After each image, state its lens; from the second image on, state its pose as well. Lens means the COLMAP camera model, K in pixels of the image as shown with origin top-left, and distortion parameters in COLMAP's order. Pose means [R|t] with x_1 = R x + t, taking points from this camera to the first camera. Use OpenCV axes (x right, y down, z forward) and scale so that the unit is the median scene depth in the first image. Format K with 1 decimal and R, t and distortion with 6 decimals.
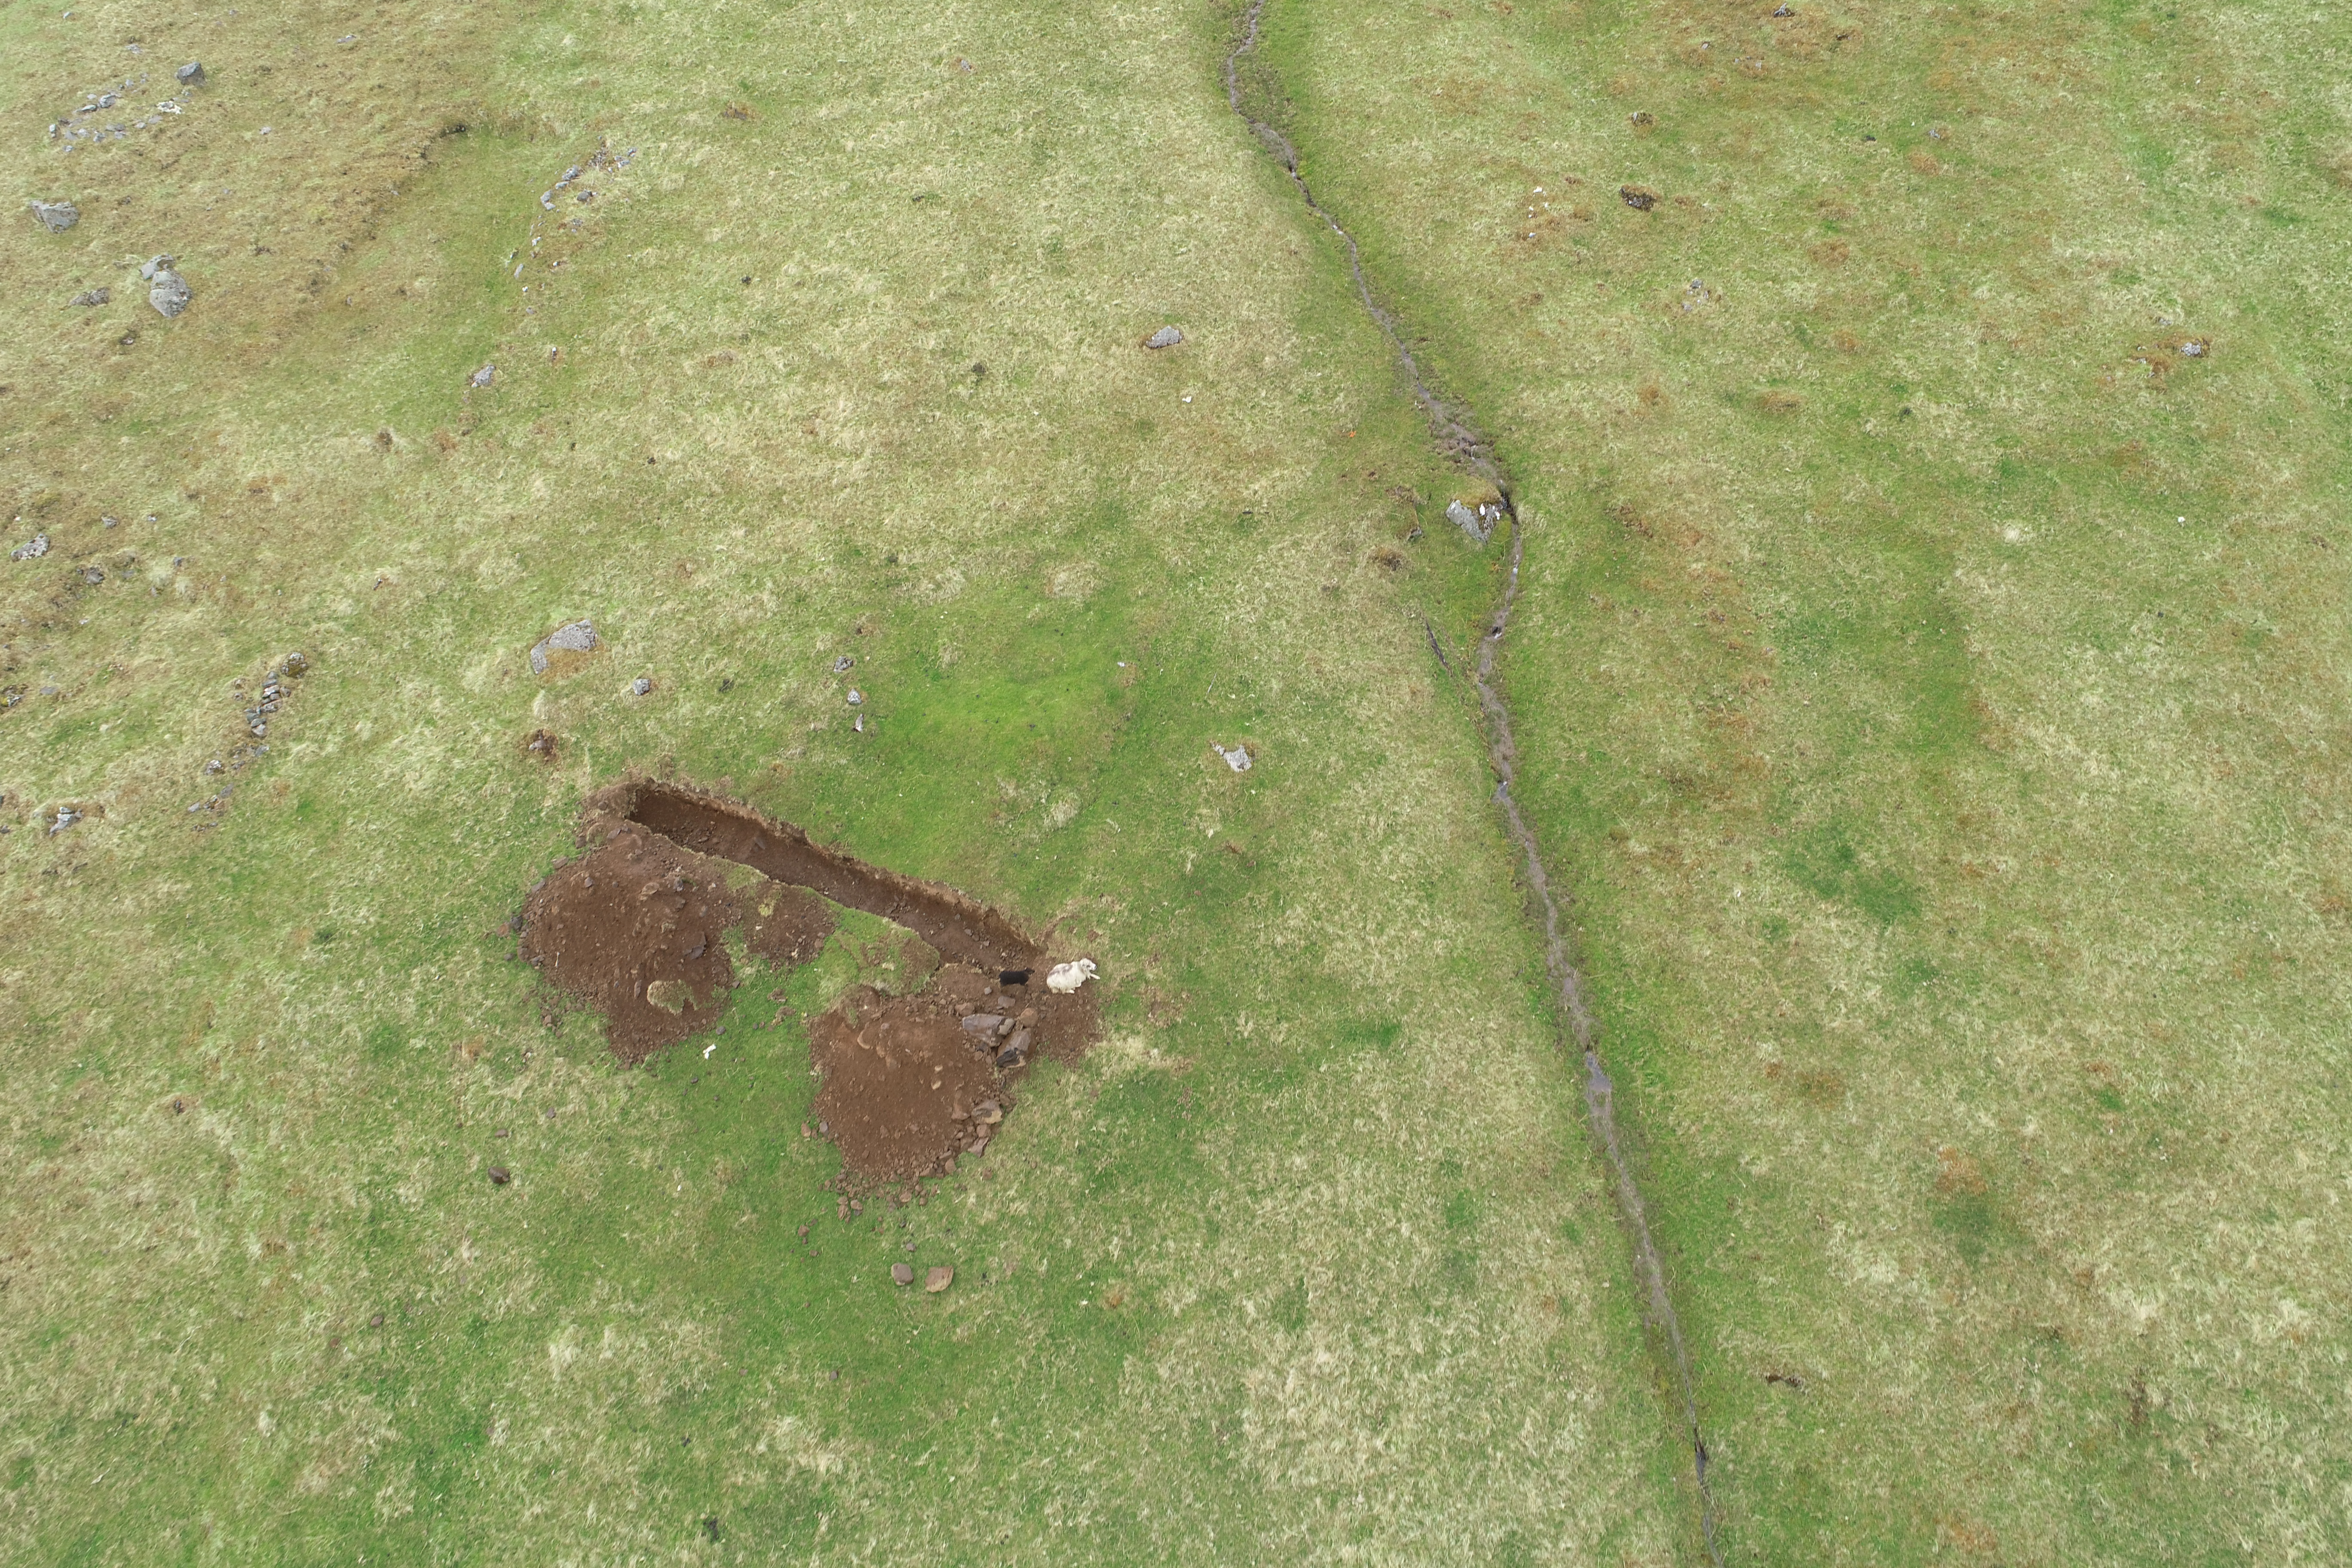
lens RADIAL K [[1578.6, 0, 1170.6], [0, 1578.6, 791.4], [0, 0, 1]] dist [0.001753, -0.000644]
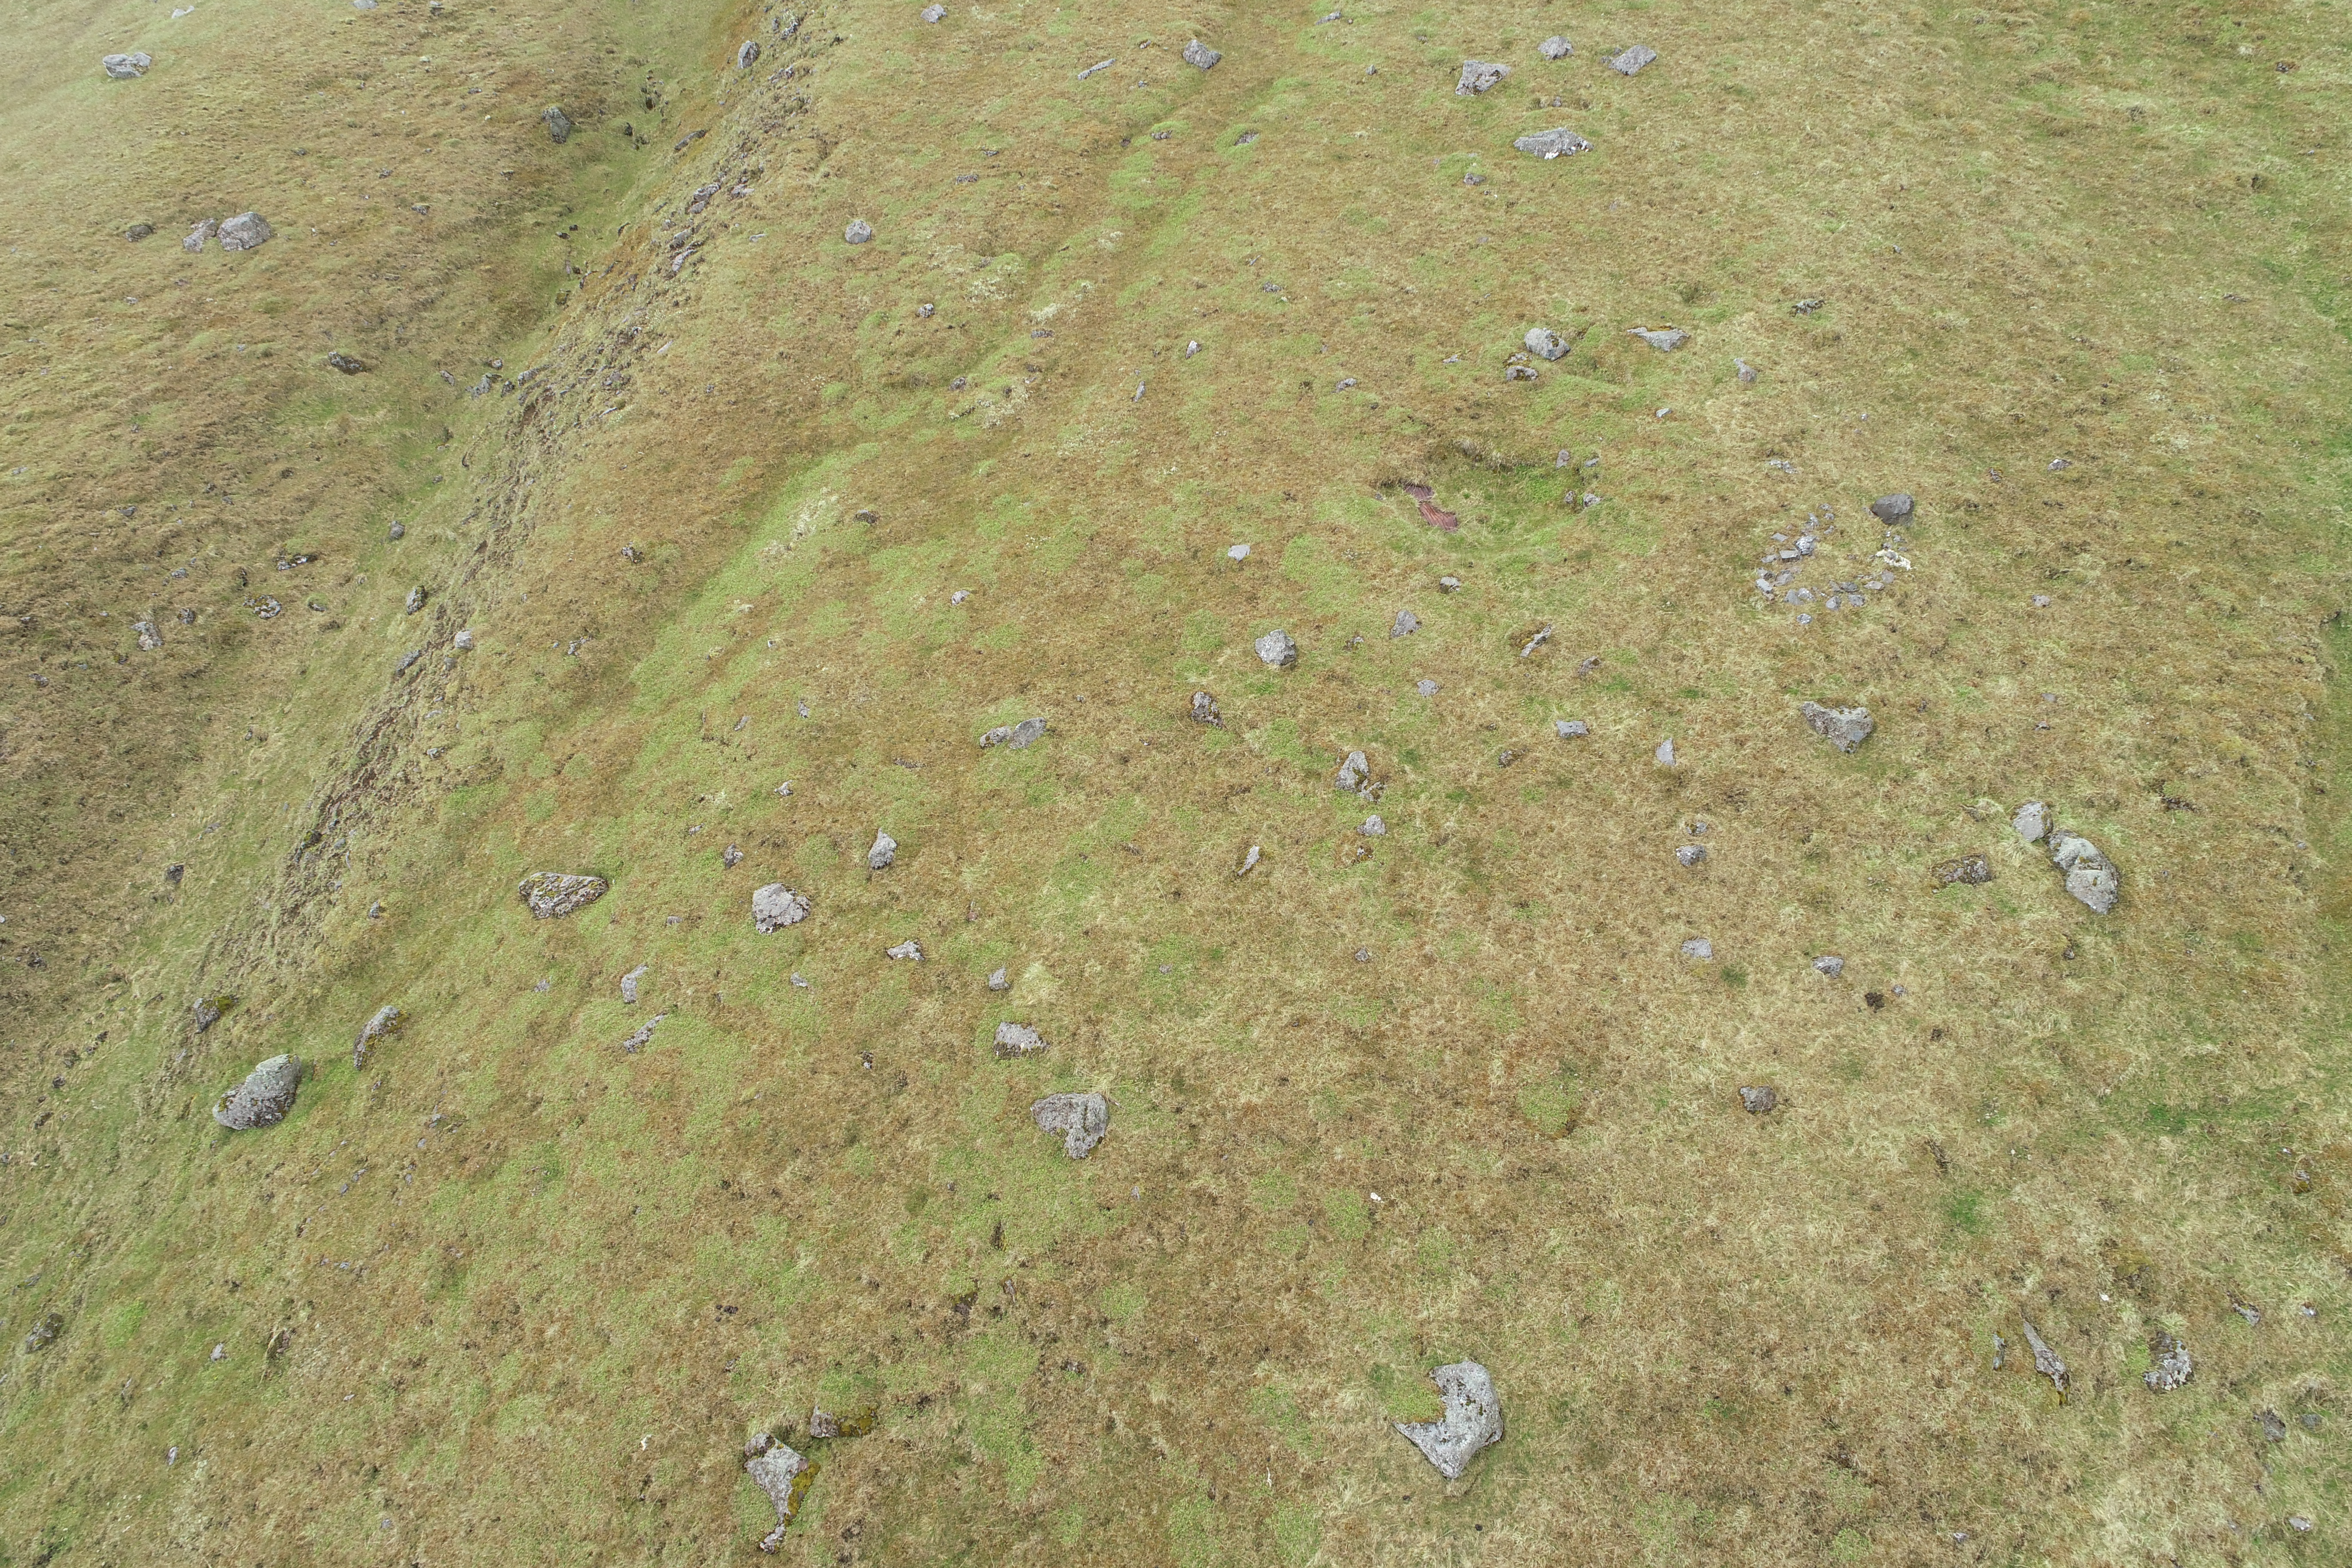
lens RADIAL K [[1578.6, 0, 1170.6], [0, 1578.6, 791.4], [0, 0, 1]] dist [0.001753, -0.000644]
pose [[0.990323, 0.080952, -0.112723, -1.110848], [-0.096006, 0.986149, -0.135254, -0.266734], [0.100213, 0.144768, 0.984378, 0.382387]]
